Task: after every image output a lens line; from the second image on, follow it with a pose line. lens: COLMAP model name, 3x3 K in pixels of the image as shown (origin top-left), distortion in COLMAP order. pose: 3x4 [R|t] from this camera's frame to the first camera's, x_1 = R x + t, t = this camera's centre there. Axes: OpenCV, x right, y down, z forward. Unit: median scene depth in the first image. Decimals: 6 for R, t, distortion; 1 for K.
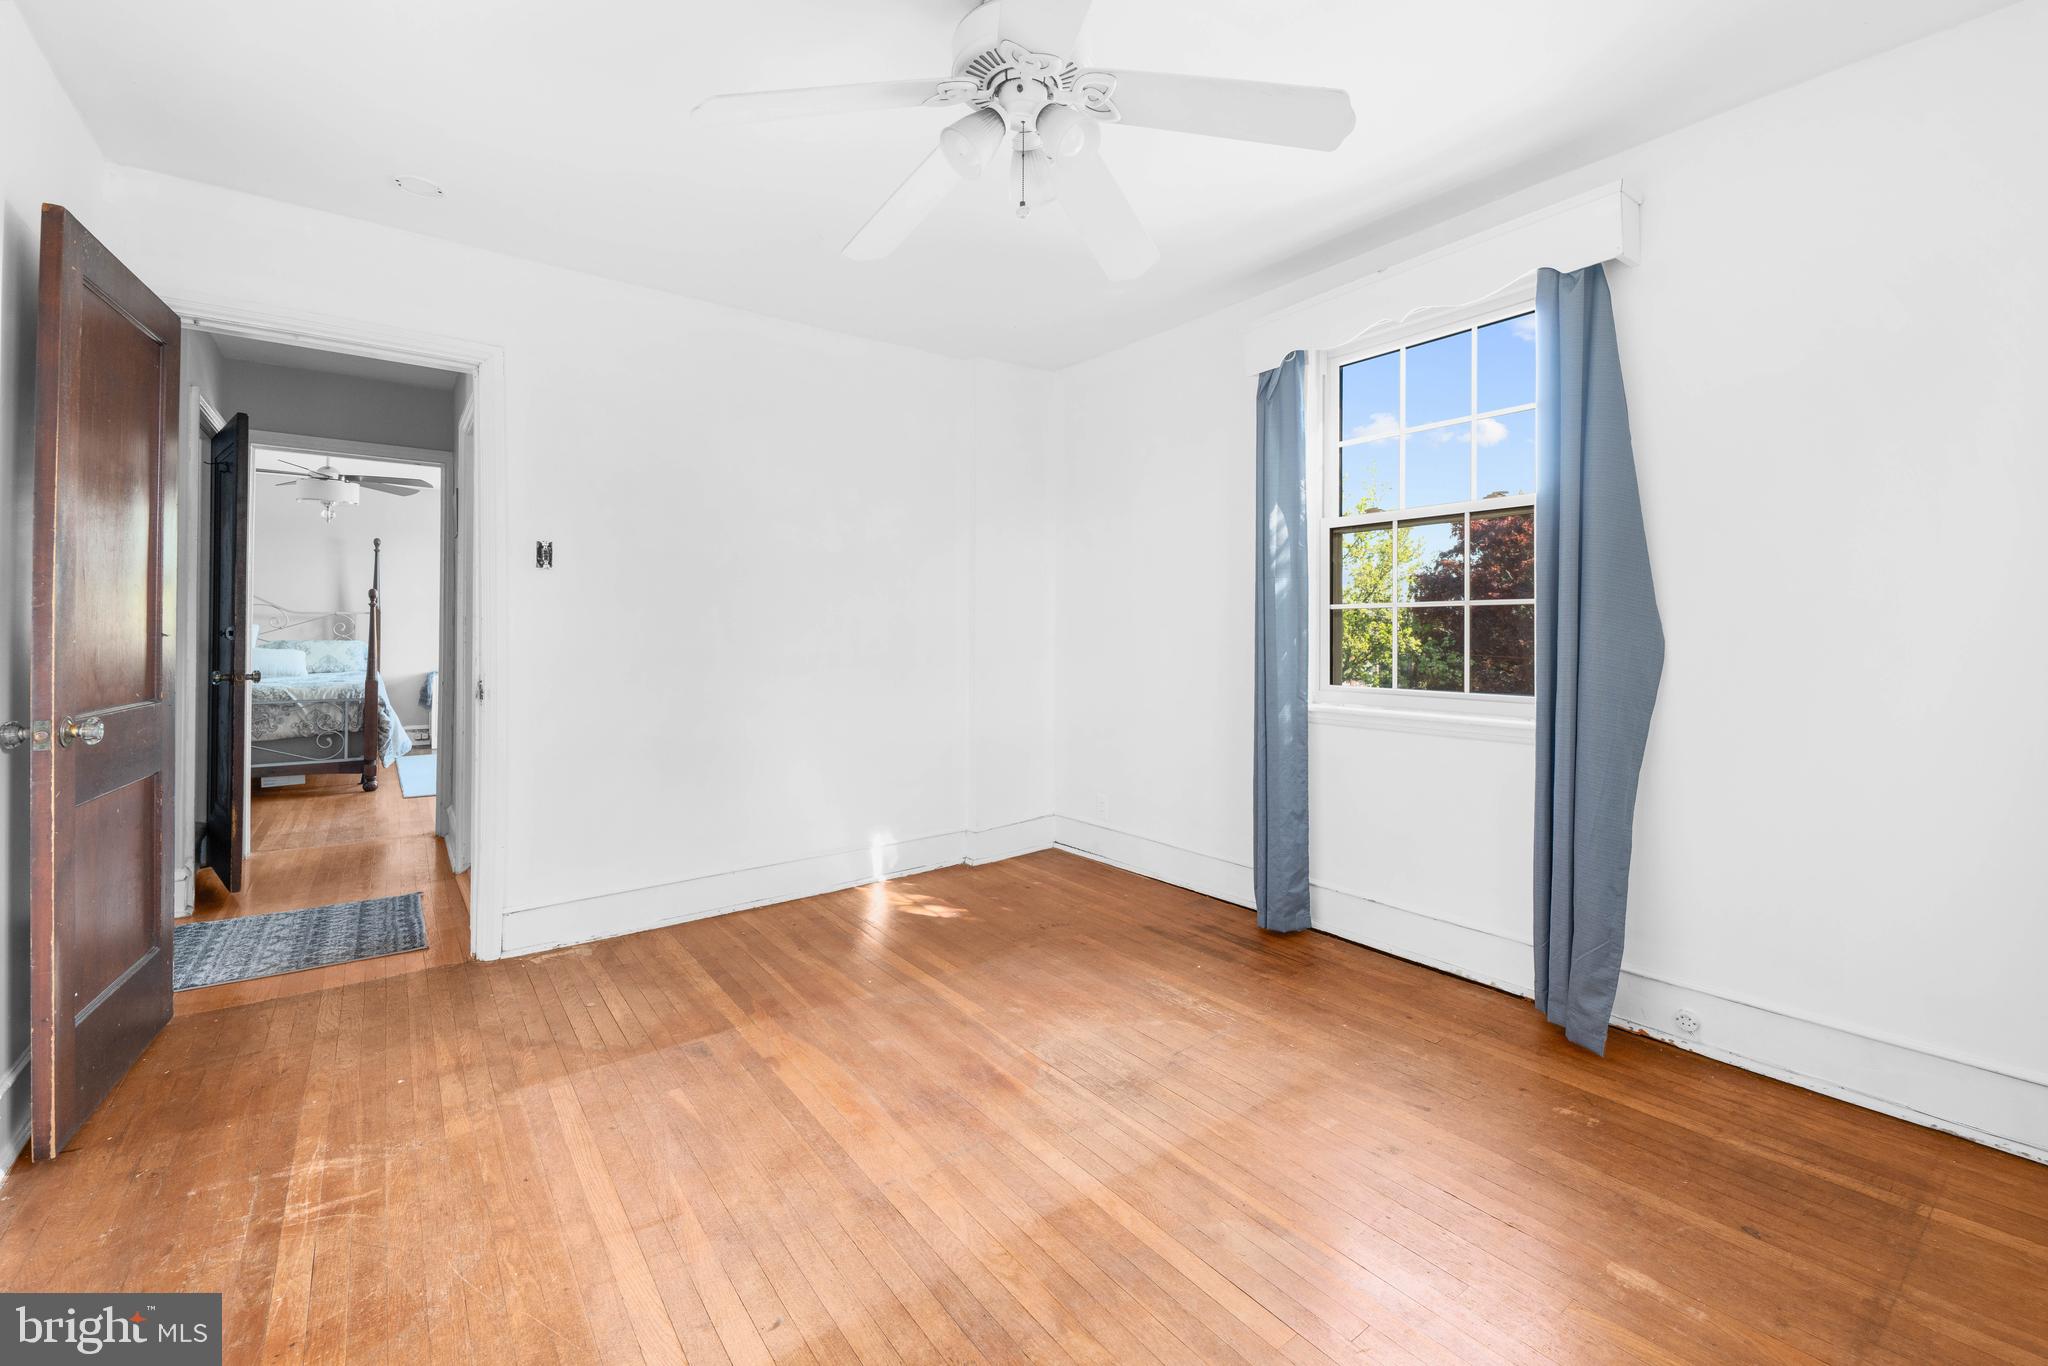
lens RADIAL K [[840.3, 0, 1014.5], [0, 840.3, 631.6], [0, 0, 1]] dist [0.003200, 0.000139]
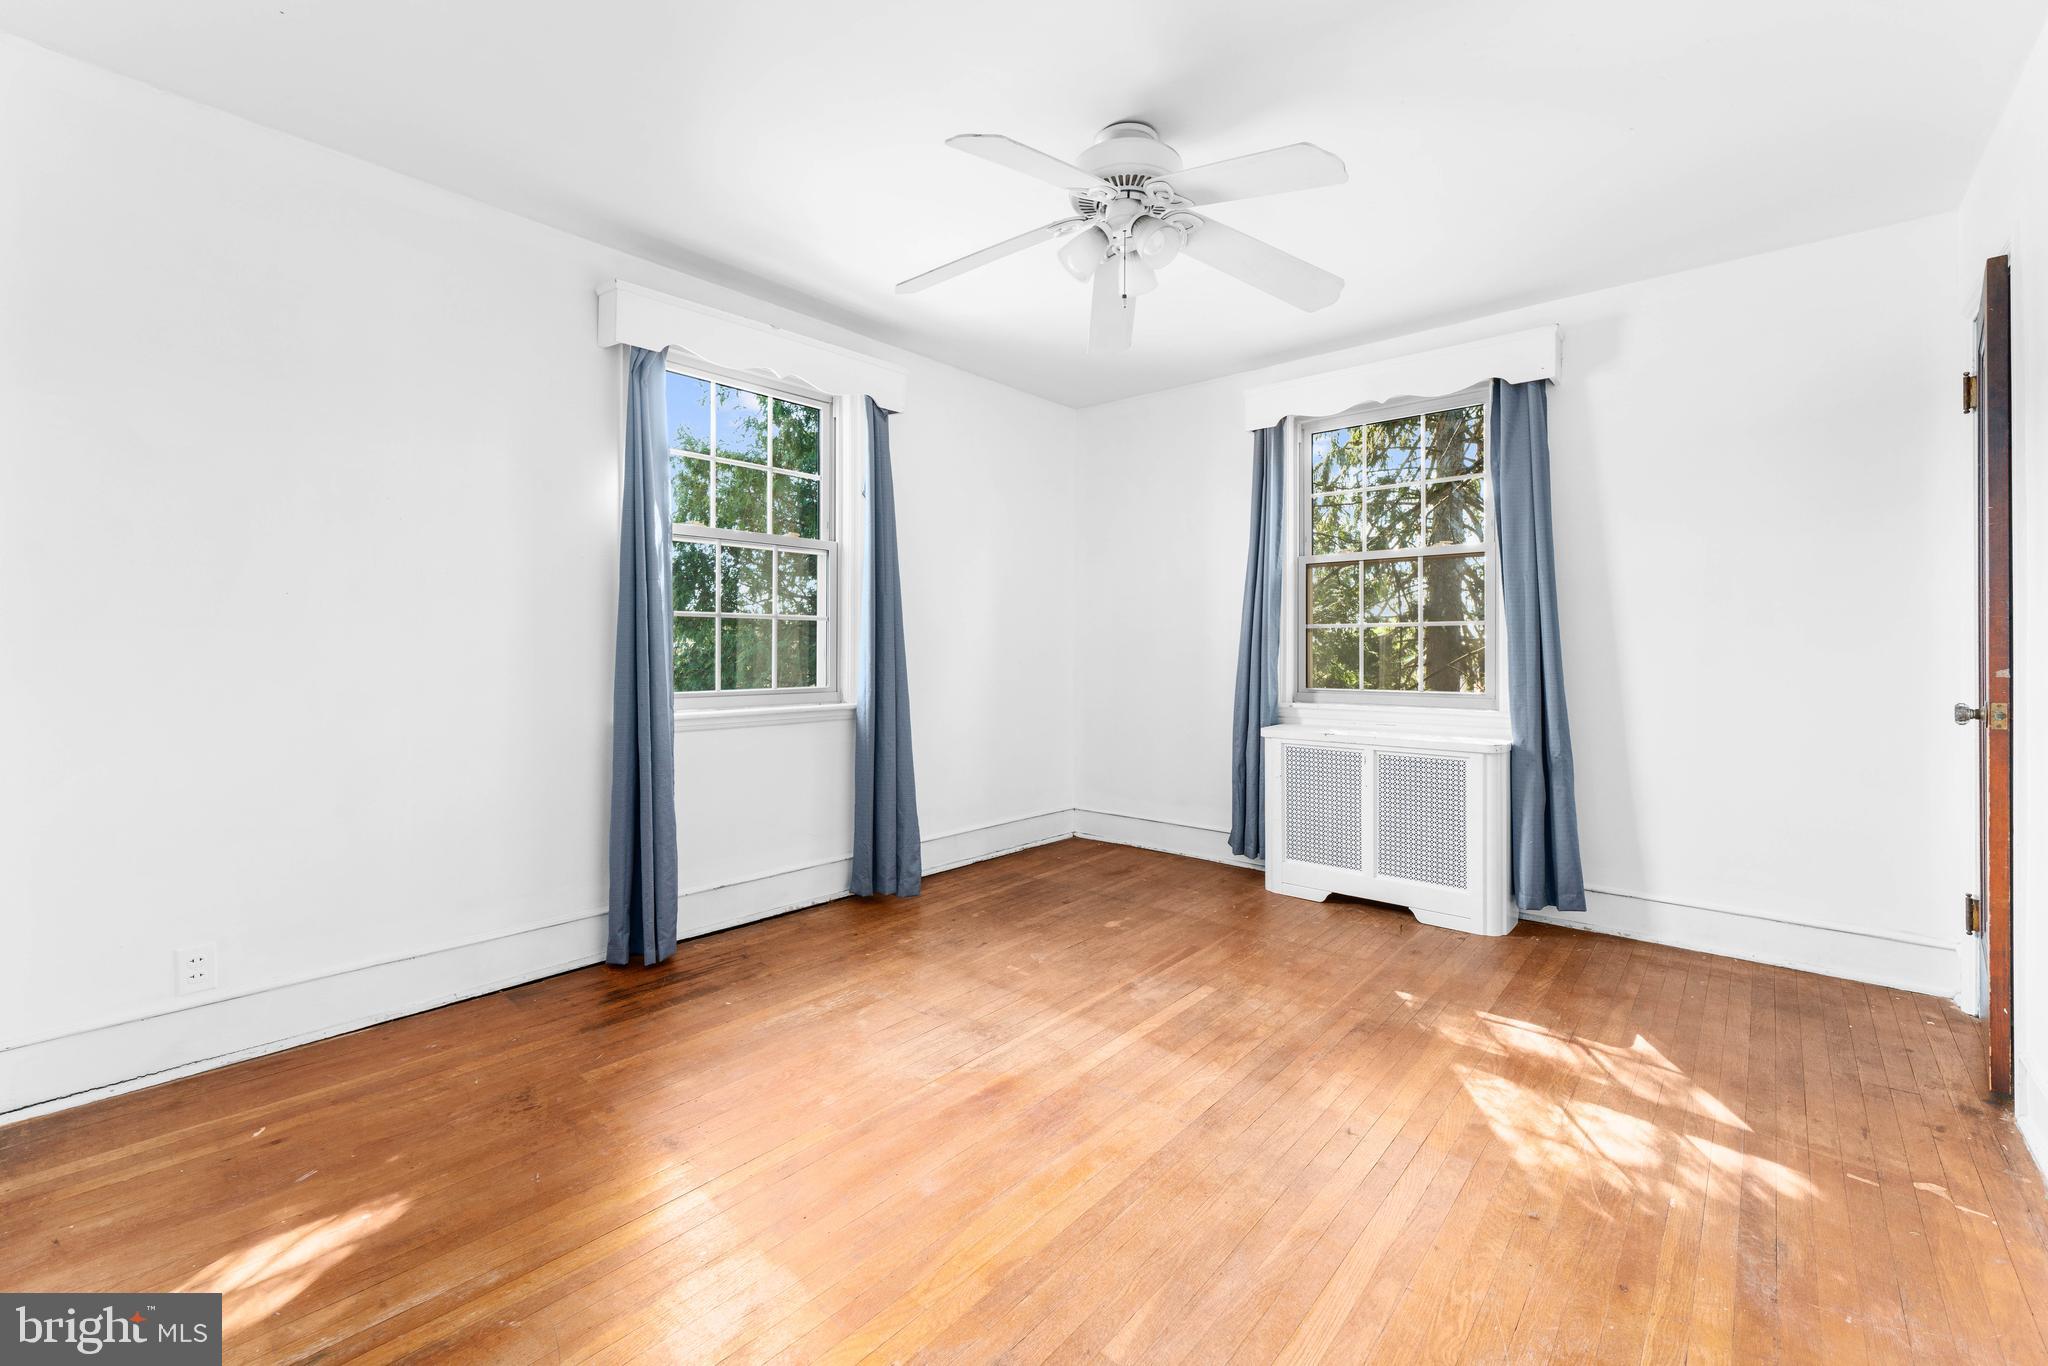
lens RADIAL K [[832.2, 0, 1022.9], [0, 832.2, 659.3], [0, 0, 1]] dist [0.004032, -0.000241]
pose [[-0.202411, -0.016322, 0.979165, -0.991192], [-0.006806, 0.999860, 0.015261, 0.011198], [-0.979277, -0.003575, -0.202494, 1.186201]]
